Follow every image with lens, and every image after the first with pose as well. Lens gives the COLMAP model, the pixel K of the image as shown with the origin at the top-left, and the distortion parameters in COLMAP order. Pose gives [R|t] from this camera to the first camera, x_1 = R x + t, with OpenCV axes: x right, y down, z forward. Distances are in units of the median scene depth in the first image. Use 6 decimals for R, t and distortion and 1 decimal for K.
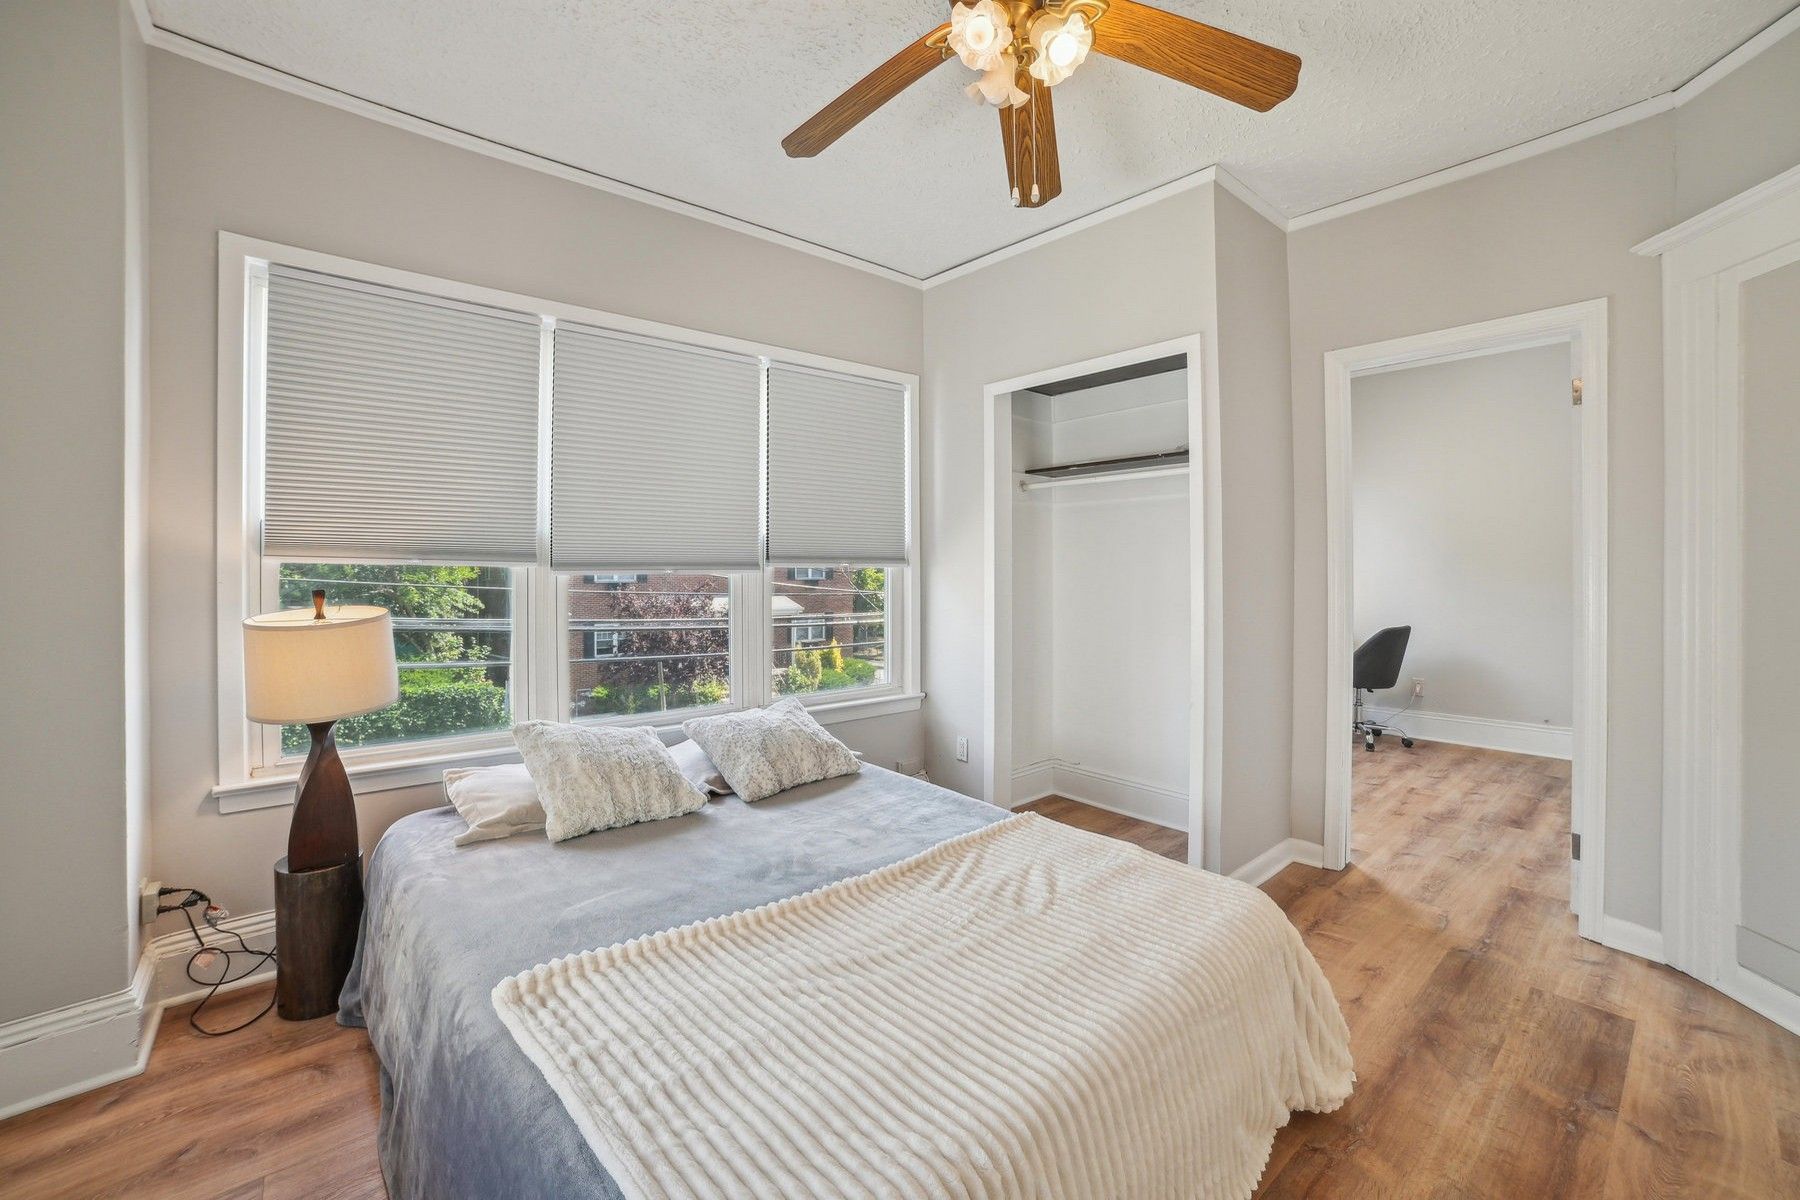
lens RADIAL K [[747.6, 0, 898.6], [0, 747.6, 569.0], [0, 0, 1]] dist [-0.028739, 0.000176]
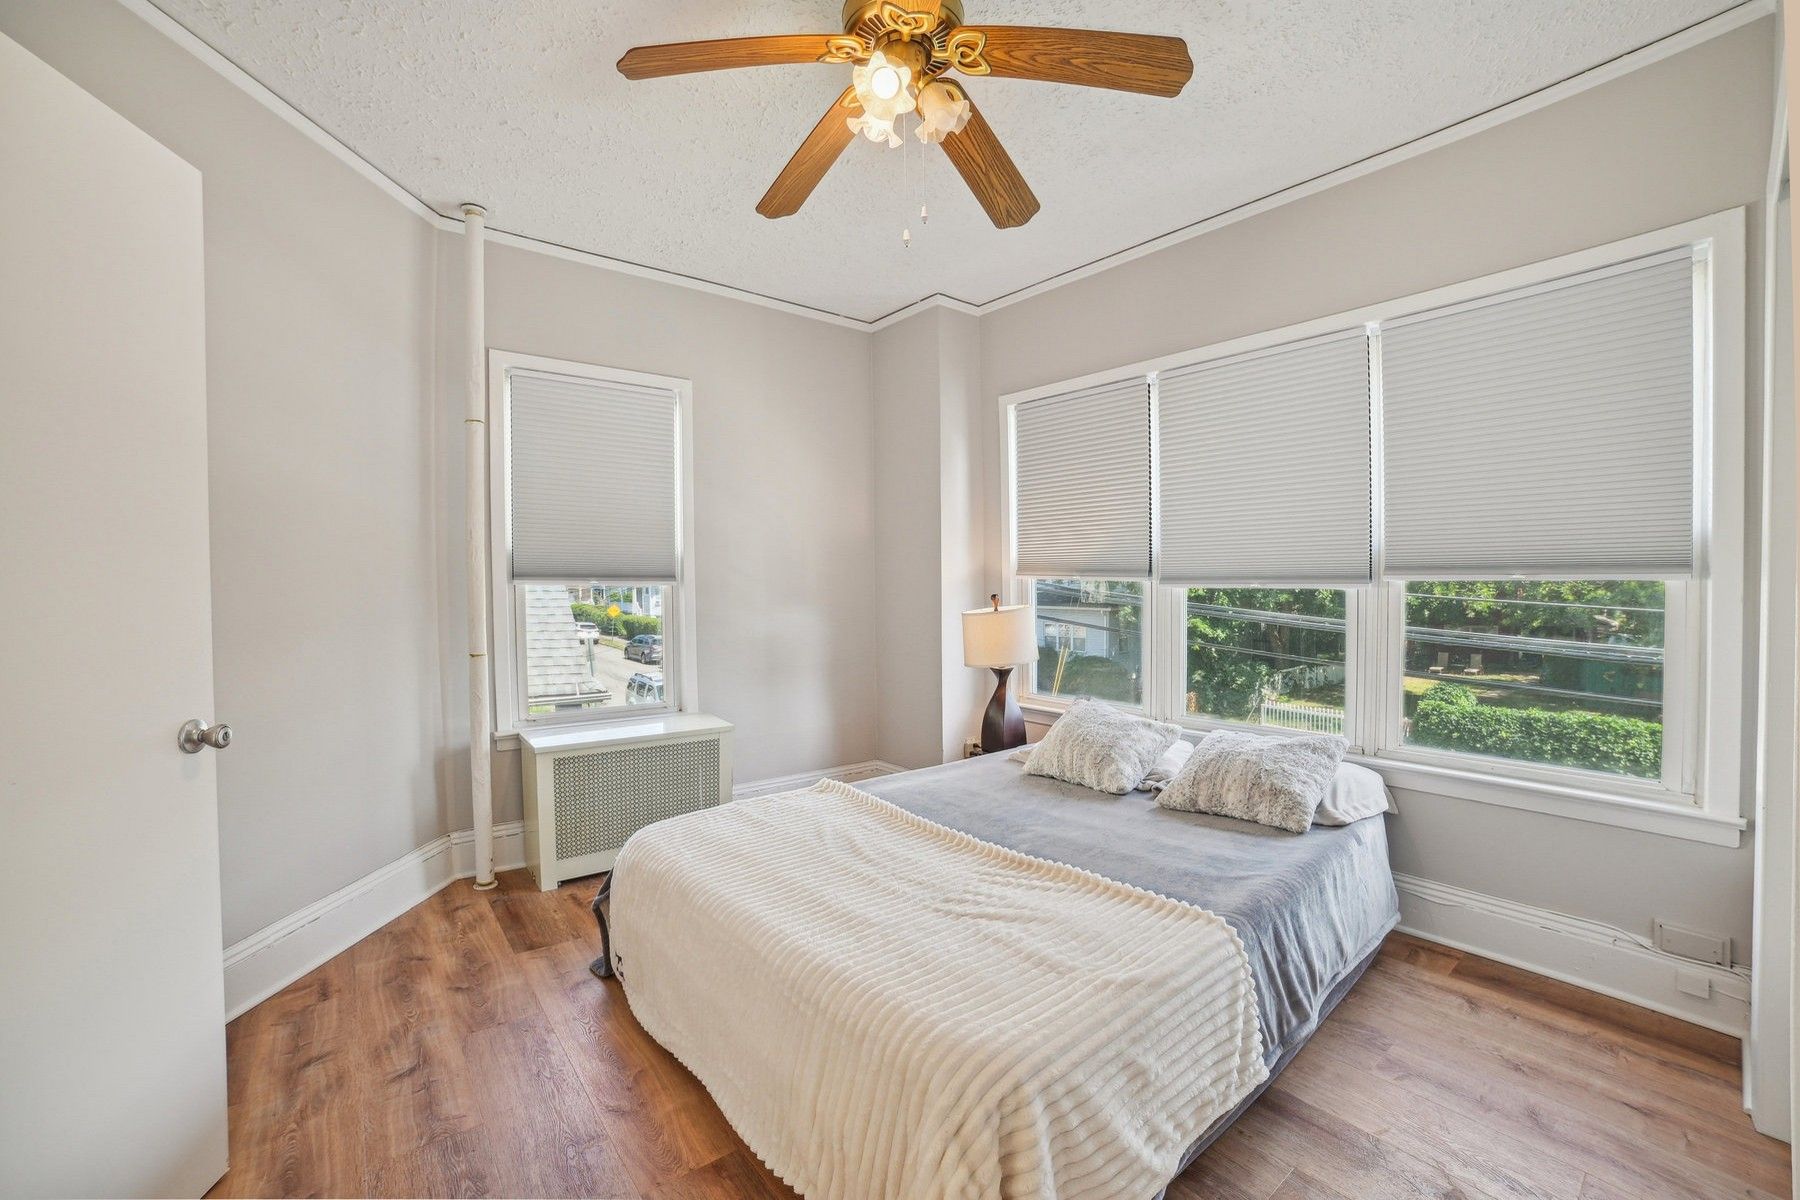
lens RADIAL K [[715.7, 0, 894.4], [0, 715.7, 606.1], [0, 0, 1]] dist [-0.007517, 0.000093]
pose [[0.028942, 0.032547, -0.999051, 0.689968], [-0.000702, 0.999470, 0.032540, 0.000695], [0.999581, -0.000240, 0.028949, 0.532426]]
